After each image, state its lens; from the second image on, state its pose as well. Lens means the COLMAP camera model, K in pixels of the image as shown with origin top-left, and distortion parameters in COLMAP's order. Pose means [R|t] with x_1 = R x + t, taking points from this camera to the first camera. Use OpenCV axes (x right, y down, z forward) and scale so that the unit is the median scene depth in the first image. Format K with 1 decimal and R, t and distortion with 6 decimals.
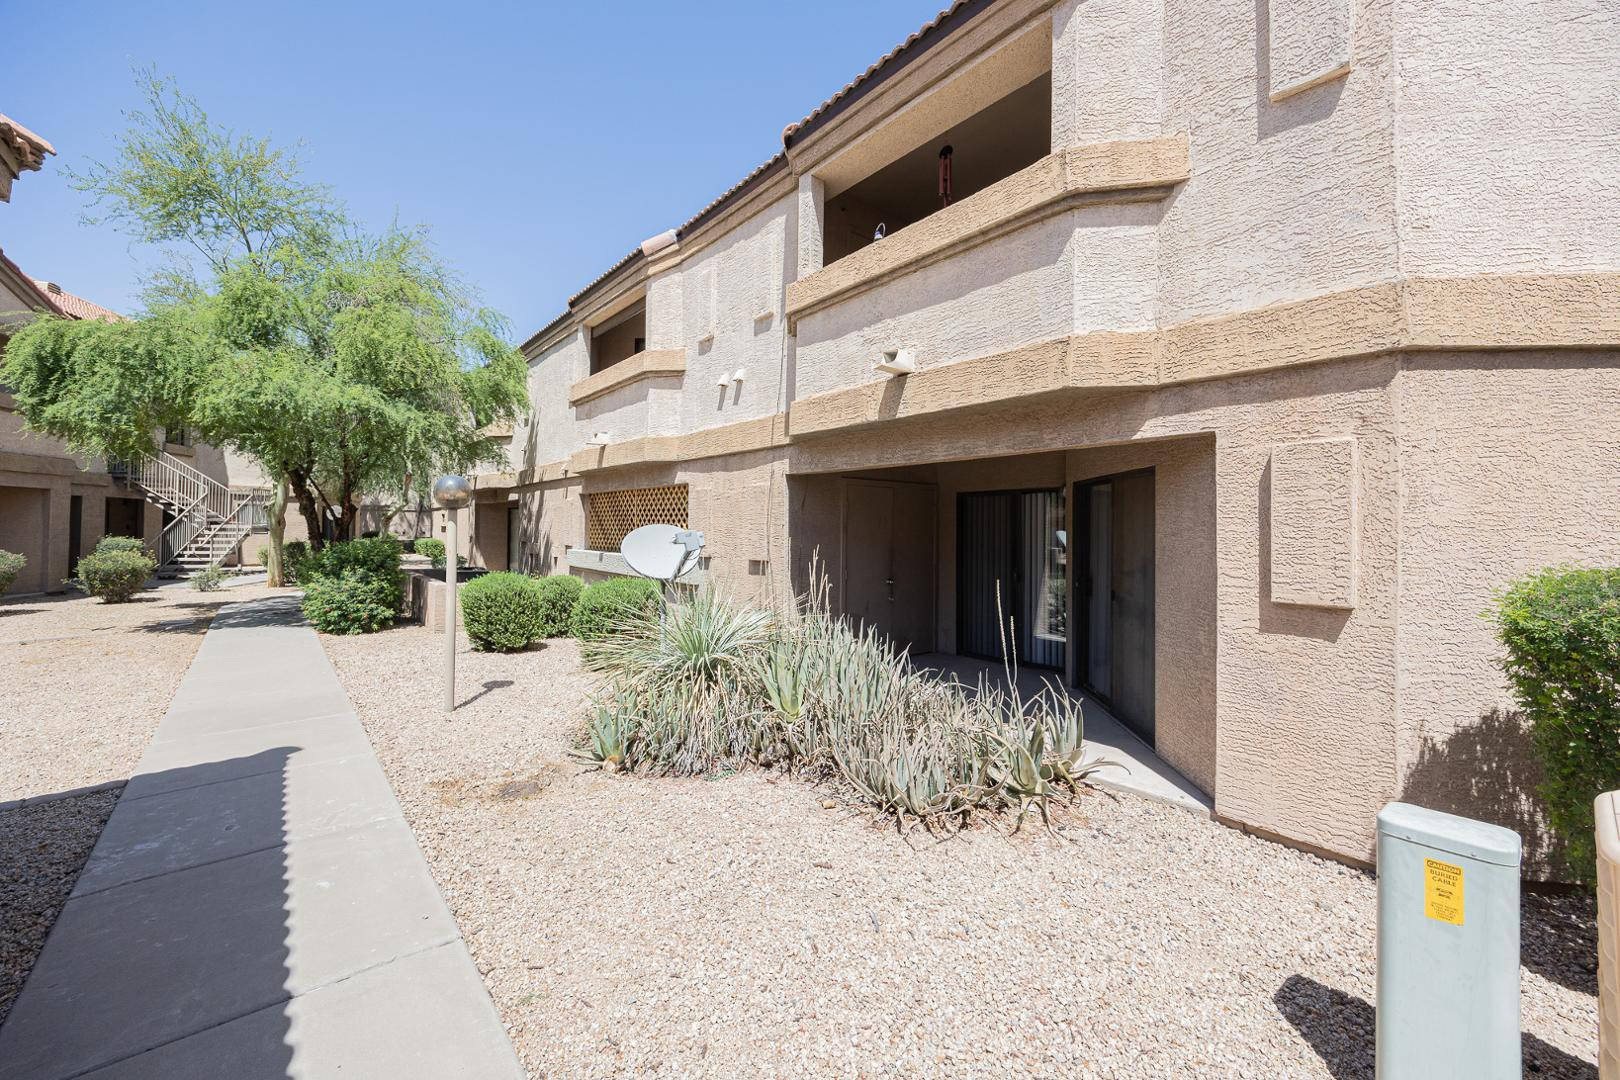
lens RADIAL K [[628.8, 0, 814.8], [0, 628.8, 527.9], [0, 0, 1]] dist [-0.000353, -0.000264]
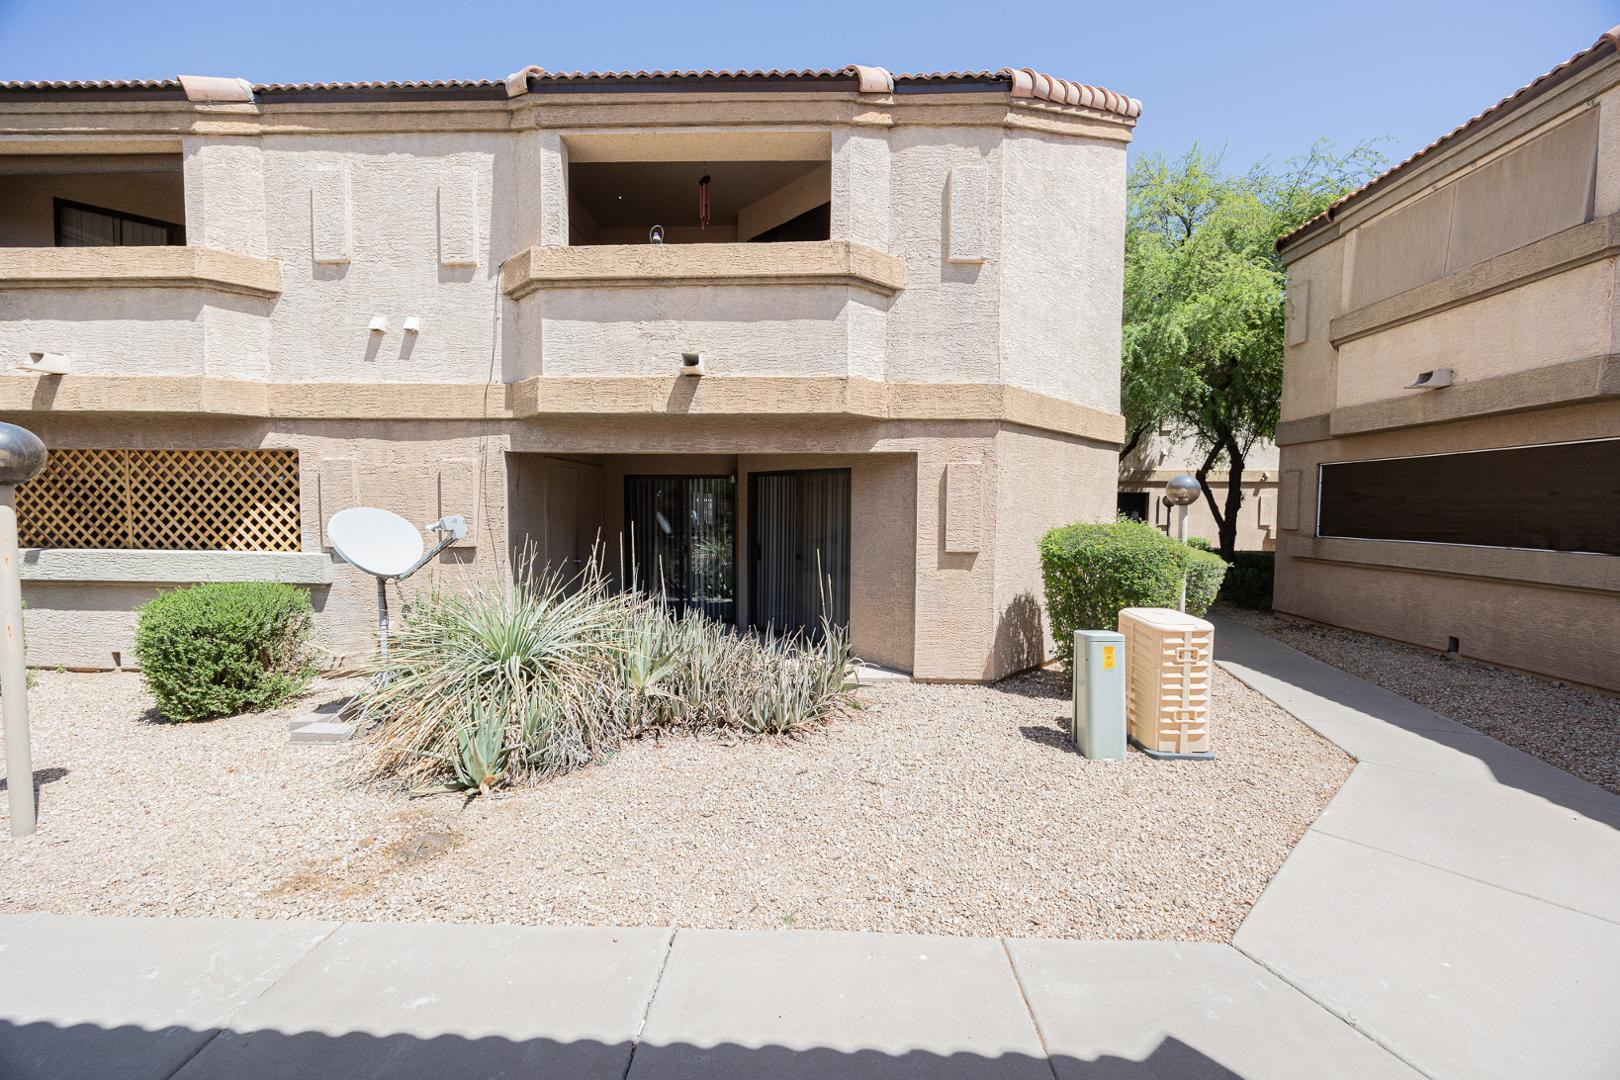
lens RADIAL K [[593.0, 0, 818.4], [0, 593.0, 544.6], [0, 0, 1]] dist [0.002238, -0.000070]
pose [[0.662755, -0.053734, 0.746906, -0.606858], [0.000046, 0.997425, 0.071717, -0.018183], [-0.748836, -0.047496, 0.661051, 0.124564]]
